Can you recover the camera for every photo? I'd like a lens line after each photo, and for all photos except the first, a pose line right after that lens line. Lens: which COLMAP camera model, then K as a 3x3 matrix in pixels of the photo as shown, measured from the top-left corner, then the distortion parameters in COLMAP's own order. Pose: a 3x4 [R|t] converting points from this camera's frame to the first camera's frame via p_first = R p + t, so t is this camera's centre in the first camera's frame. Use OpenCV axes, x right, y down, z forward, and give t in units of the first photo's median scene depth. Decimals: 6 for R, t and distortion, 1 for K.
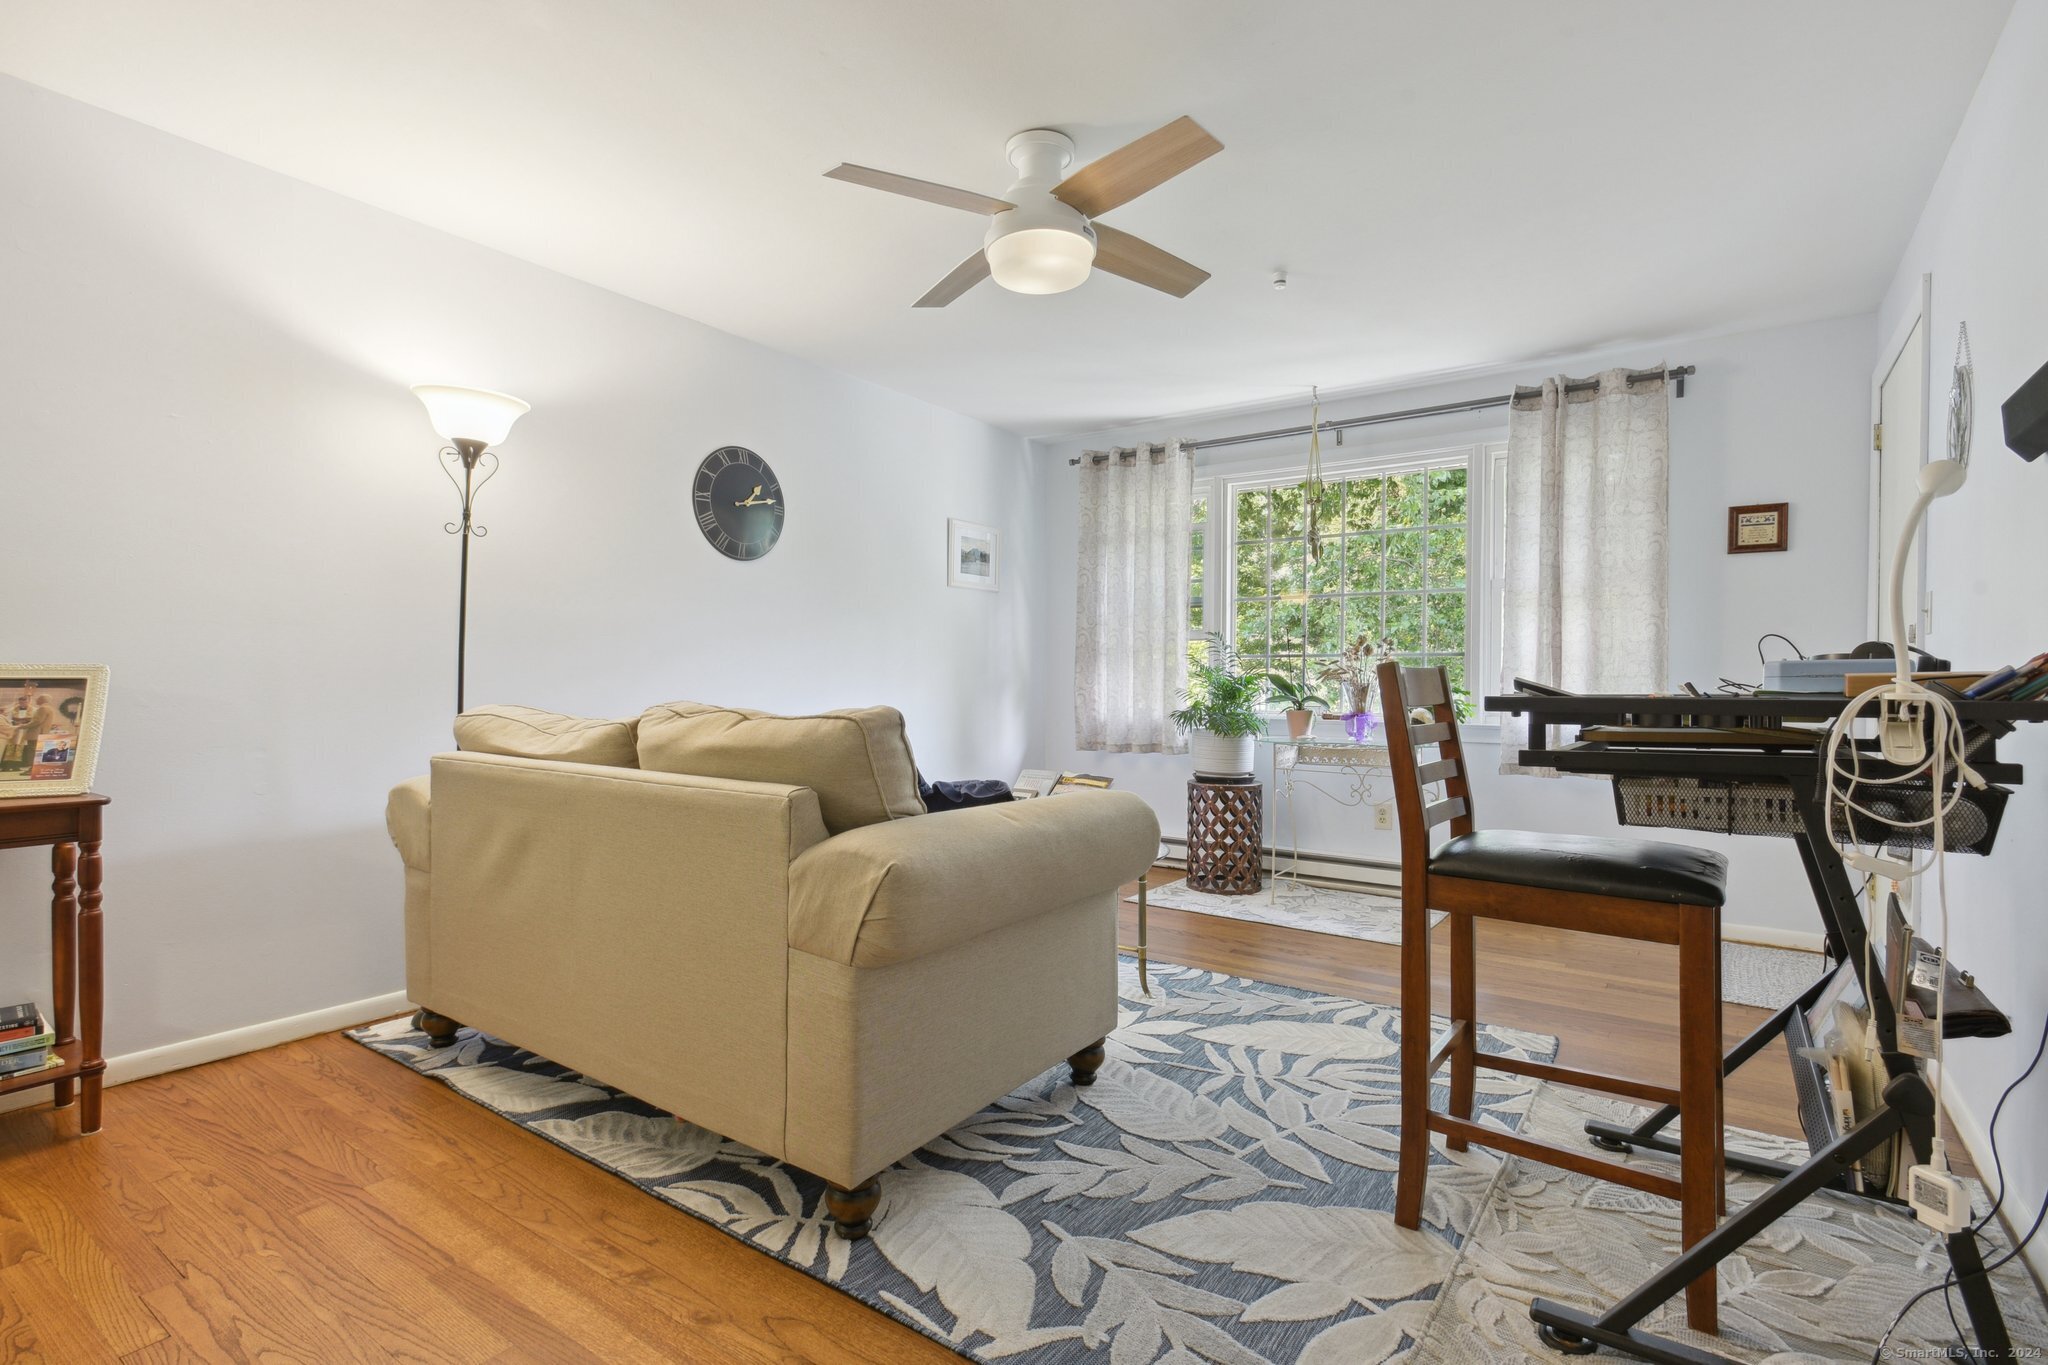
lens RADIAL K [[973.6, 0, 1030.3], [0, 973.6, 682.3], [0, 0, 1]] dist [0.012161, 0.000003]
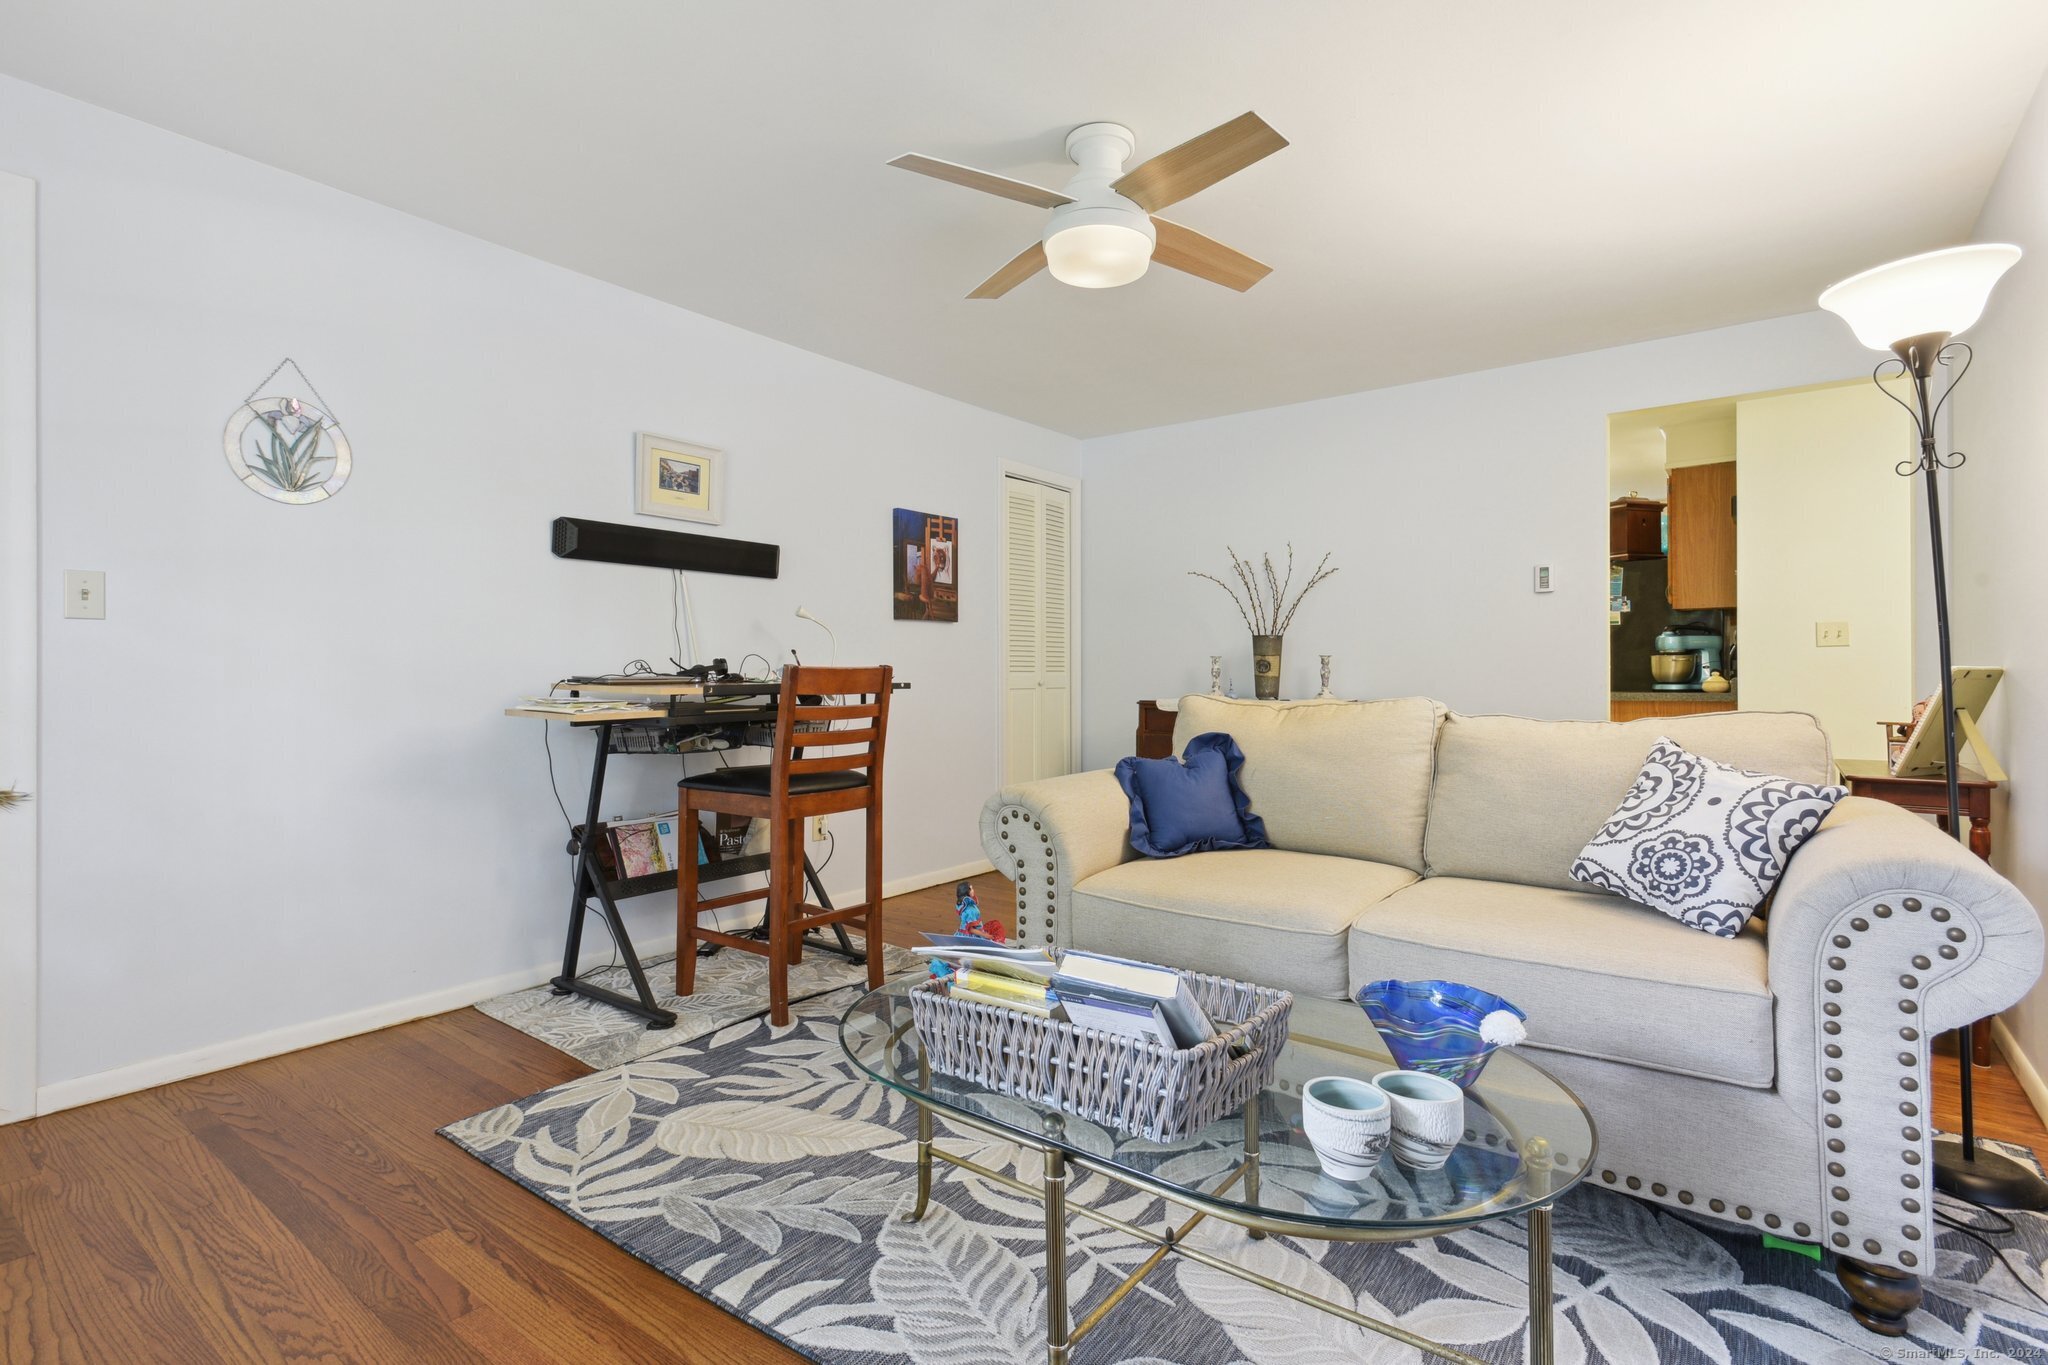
lens RADIAL K [[967.0, 0, 1029.2], [0, 967.0, 686.6], [0, 0, 1]] dist [0.017477, -0.006088]
pose [[-0.999557, -0.003590, 0.029557, 0.044725], [-0.003194, 0.999905, 0.013417, -0.007204], [-0.029602, 0.013317, -0.999473, 1.863765]]
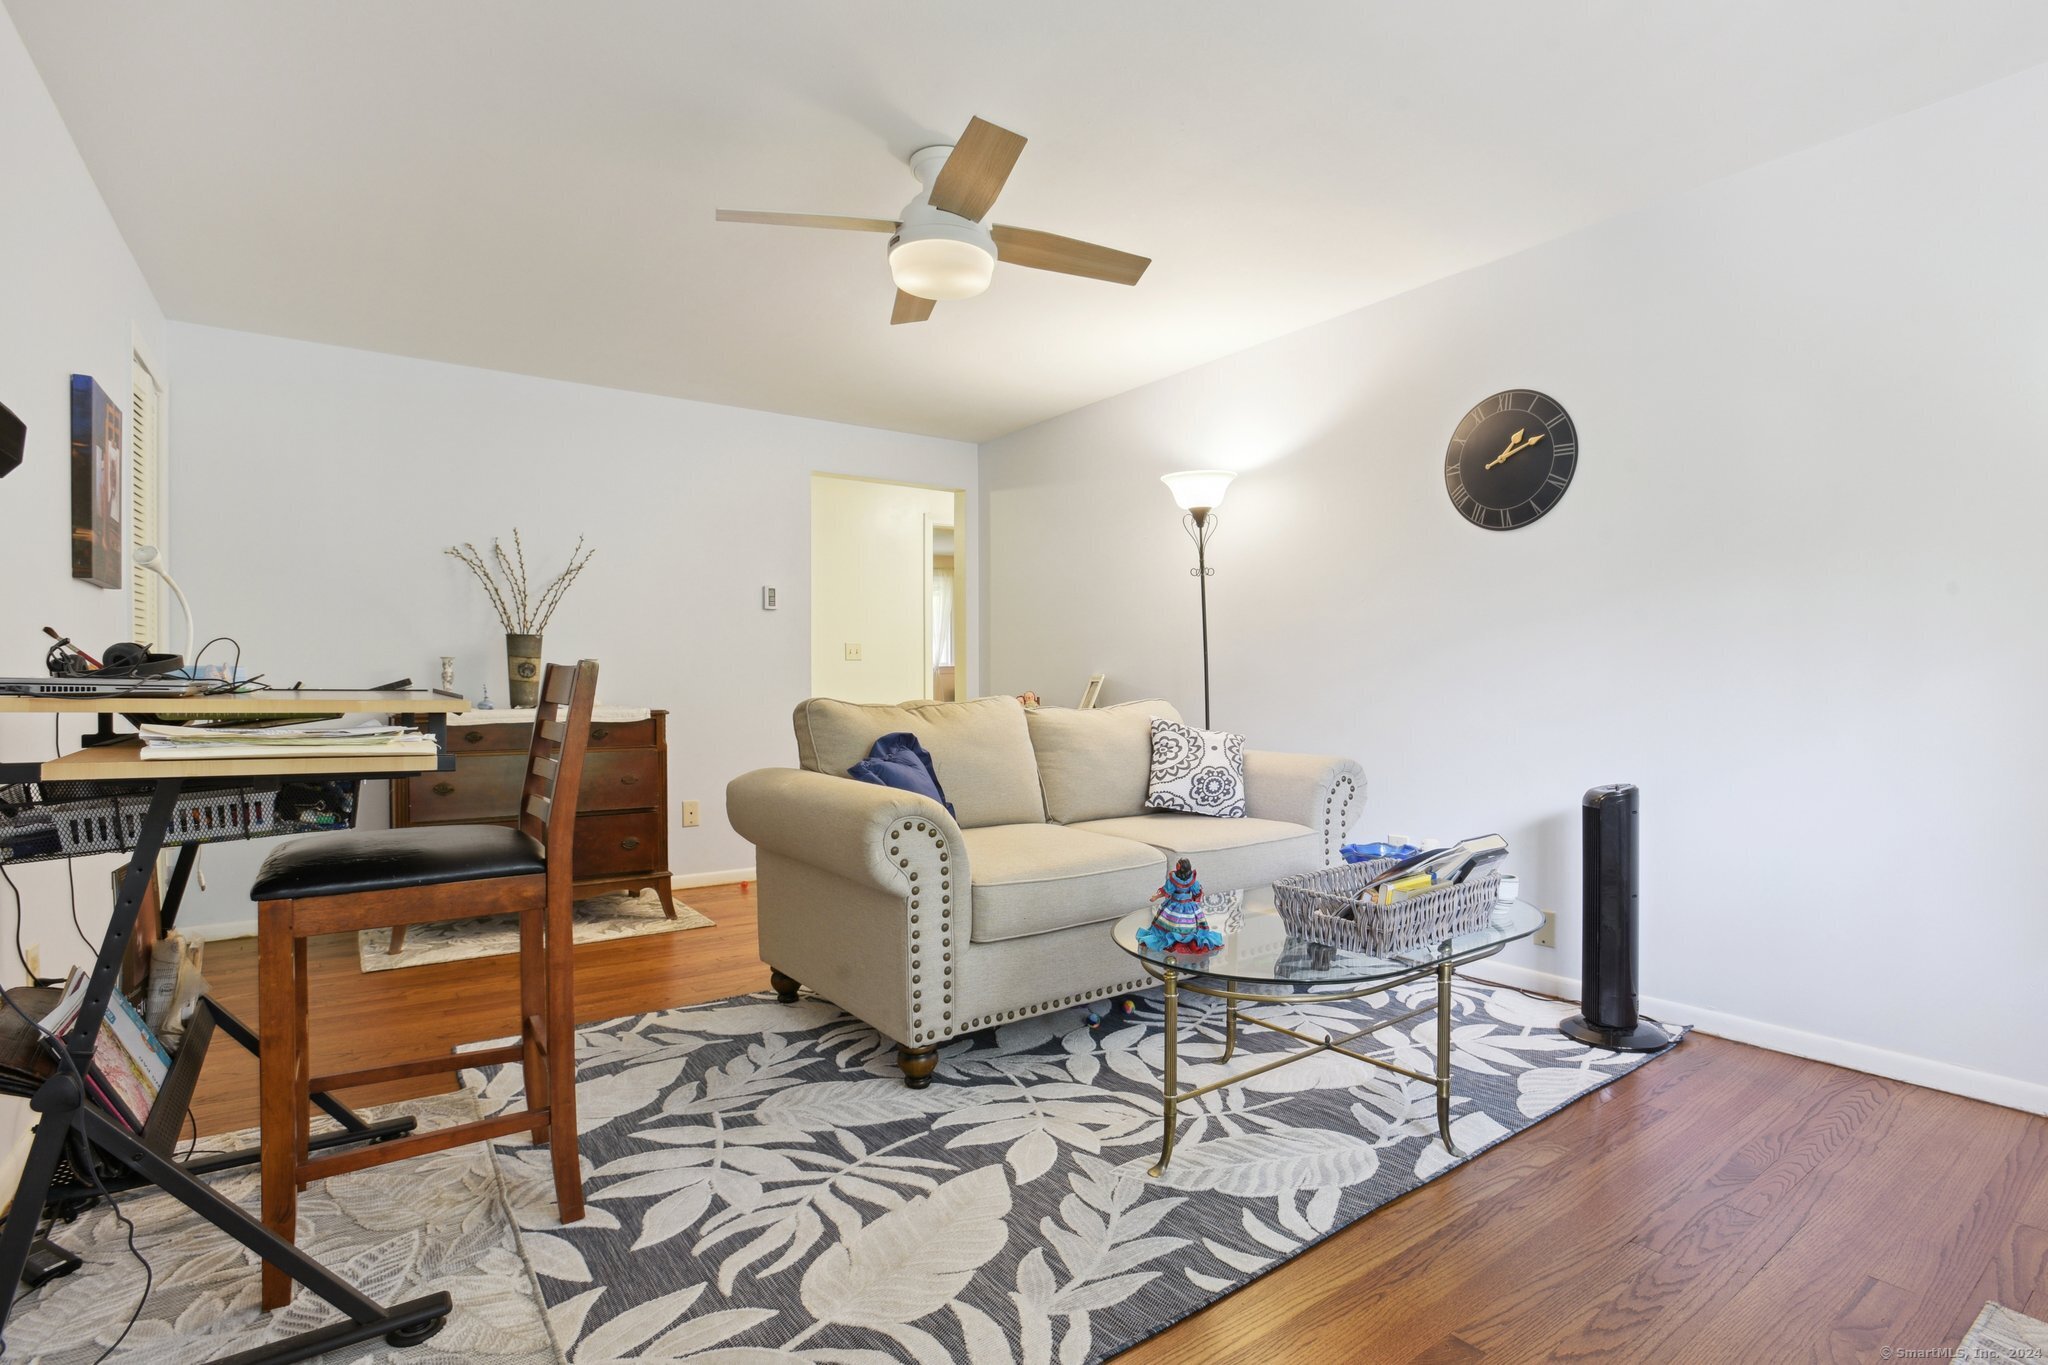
lens RADIAL K [[995.2, 0, 1028.4], [0, 995.2, 710.3], [0, 0, 1]] dist [-0.060466, 0.022143]
pose [[-0.329941, 0.025037, -0.943670, 0.890741], [0.000434, 0.999652, 0.026371, -0.000039], [0.944002, 0.008292, -0.329837, 1.336416]]
